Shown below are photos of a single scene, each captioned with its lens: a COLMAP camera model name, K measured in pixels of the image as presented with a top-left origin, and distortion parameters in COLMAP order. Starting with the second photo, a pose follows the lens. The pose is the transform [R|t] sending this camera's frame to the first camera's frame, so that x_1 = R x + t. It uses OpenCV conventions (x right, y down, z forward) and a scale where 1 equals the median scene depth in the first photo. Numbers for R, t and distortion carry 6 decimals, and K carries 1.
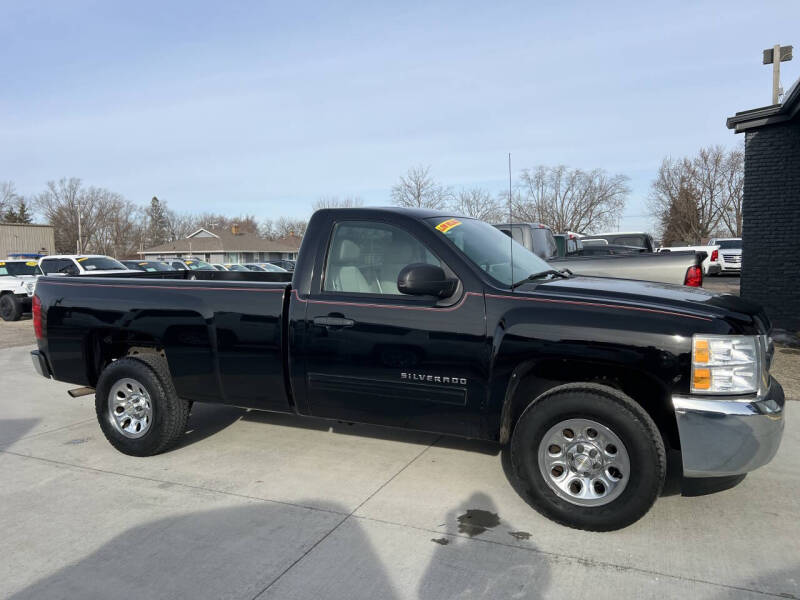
lens RADIAL K [[599.8, 0, 400.5], [0, 599.8, 302.0], [0, 0, 1]] dist [0.053095, -0.054779]
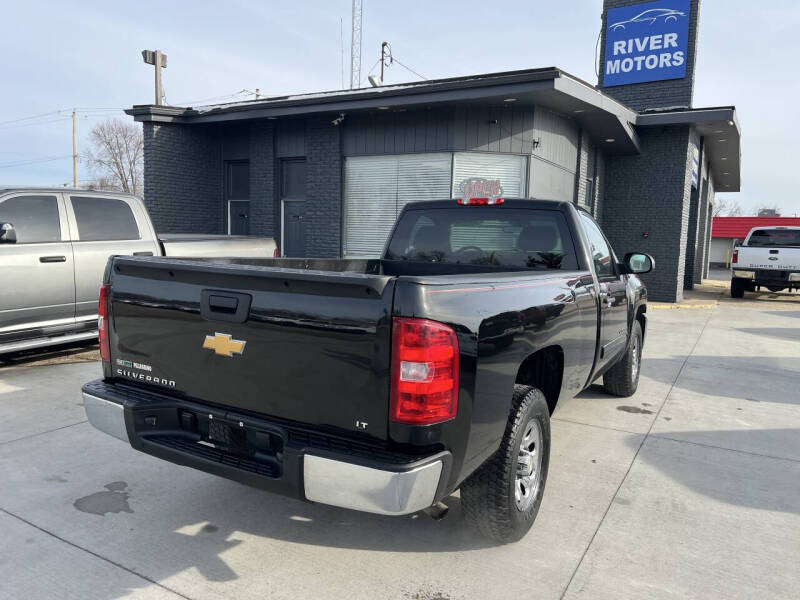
lens RADIAL K [[599.8, 0, 397.5], [0, 599.8, 299.9], [0, 0, 1]] dist [0.053095, -0.054779]
pose [[0.079624, -0.079727, 0.993632, -1.294224], [0.044567, 0.996084, 0.076352, -0.075997], [-0.995828, 0.038204, 0.082866, 1.260402]]
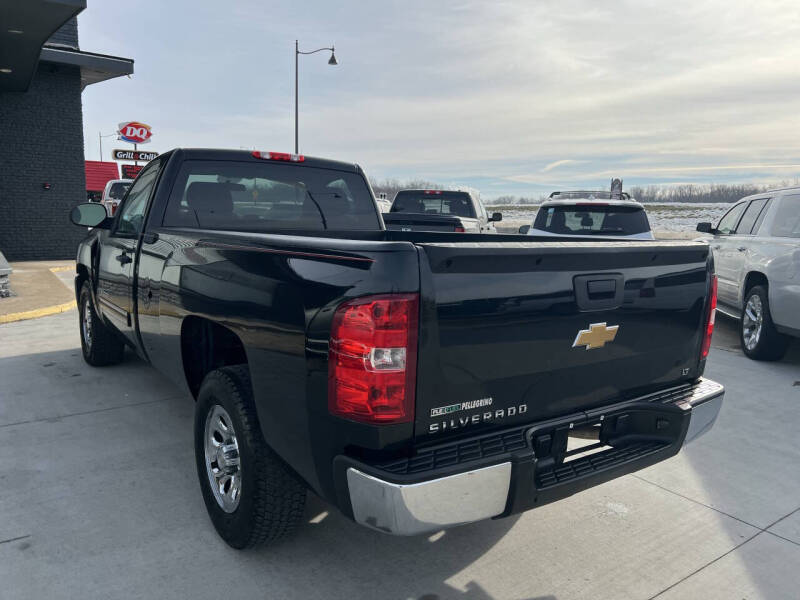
lens RADIAL K [[599.8, 0, 396.2], [0, 599.8, 302.6], [0, 0, 1]] dist [0.053095, -0.054779]
pose [[-0.869122, -0.079026, 0.488244, -0.795606], [0.028116, 0.977663, 0.208292, -0.136217], [-0.493798, 0.194758, -0.847486, 2.032864]]
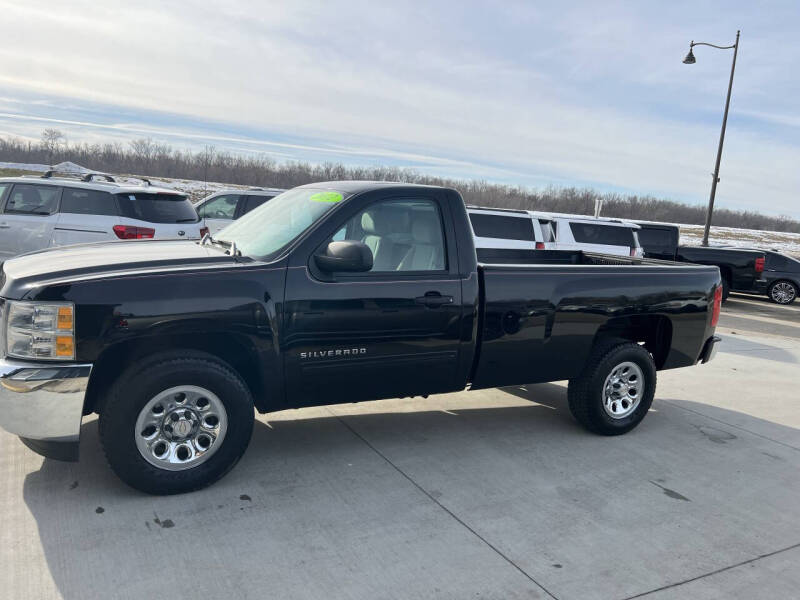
lens RADIAL K [[599.8, 0, 402.8], [0, 599.8, 300.6], [0, 0, 1]] dist [0.053095, -0.054779]
pose [[-0.599395, 0.087510, -0.795655, 0.901846], [-0.130799, 0.969937, 0.205214, -0.199996], [0.789694, 0.227076, -0.569929, 1.894781]]
